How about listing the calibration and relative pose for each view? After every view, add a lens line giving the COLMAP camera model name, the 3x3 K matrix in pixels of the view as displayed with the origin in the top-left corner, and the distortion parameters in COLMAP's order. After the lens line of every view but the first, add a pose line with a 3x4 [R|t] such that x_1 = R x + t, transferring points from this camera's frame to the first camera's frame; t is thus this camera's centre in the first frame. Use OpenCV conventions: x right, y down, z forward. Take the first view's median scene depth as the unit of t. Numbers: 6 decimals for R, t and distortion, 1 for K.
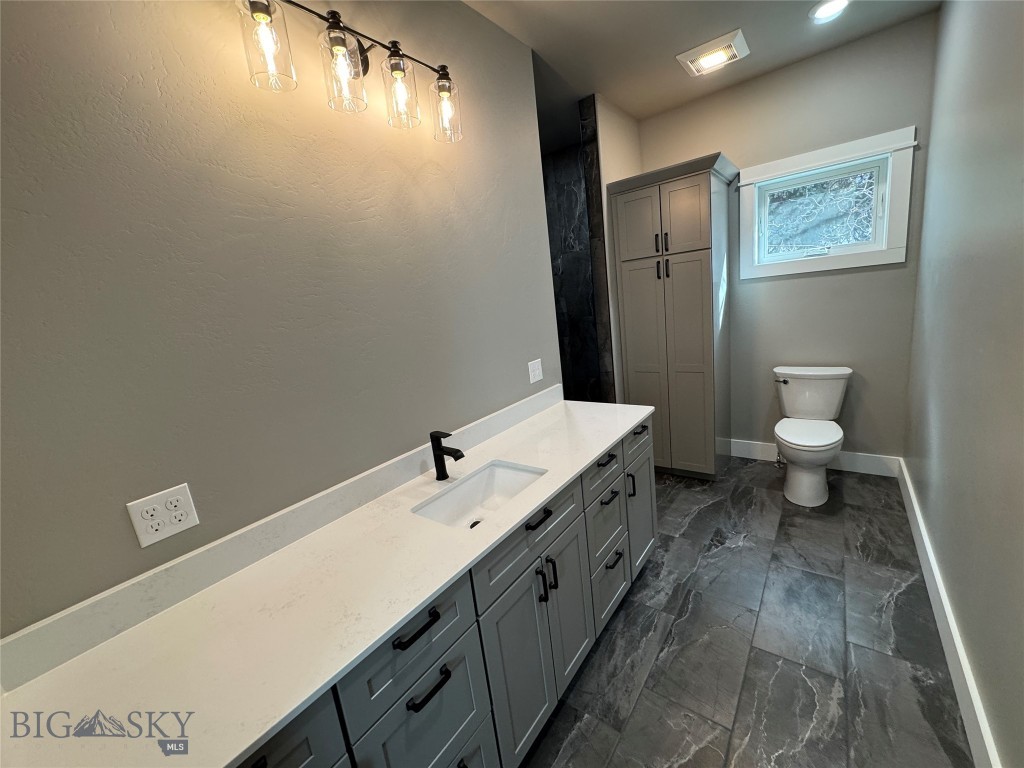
lens RADIAL K [[406.6, 0, 509.4], [0, 406.6, 382.5], [0, 0, 1]] dist [-0.002265, 0.000837]
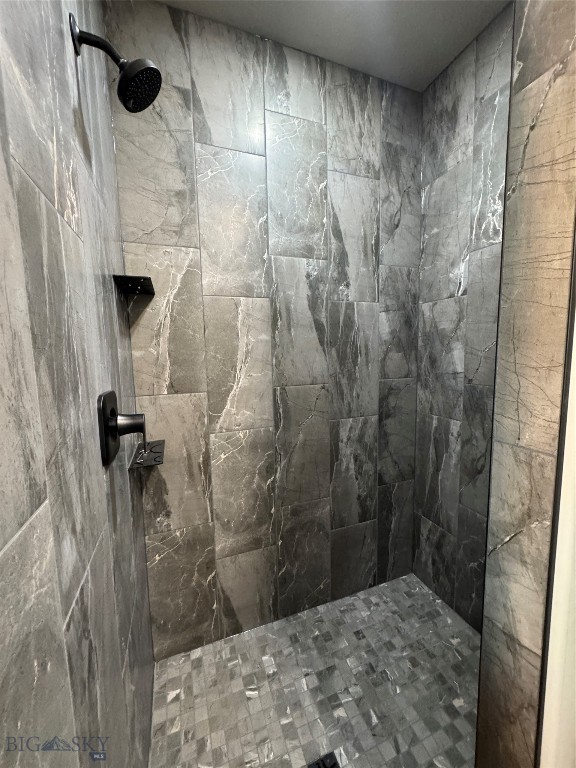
lens RADIAL K [[305.0, 0, 287.8], [0, 305.0, 387.2], [0, 0, 1]] dist [-0.002265, 0.000837]
pose [[0.850770, 0.152892, -0.502807, 0.154692], [-0.177235, 0.984168, -0.000626, -0.122878], [0.494751, 0.089648, 0.864398, 0.606225]]
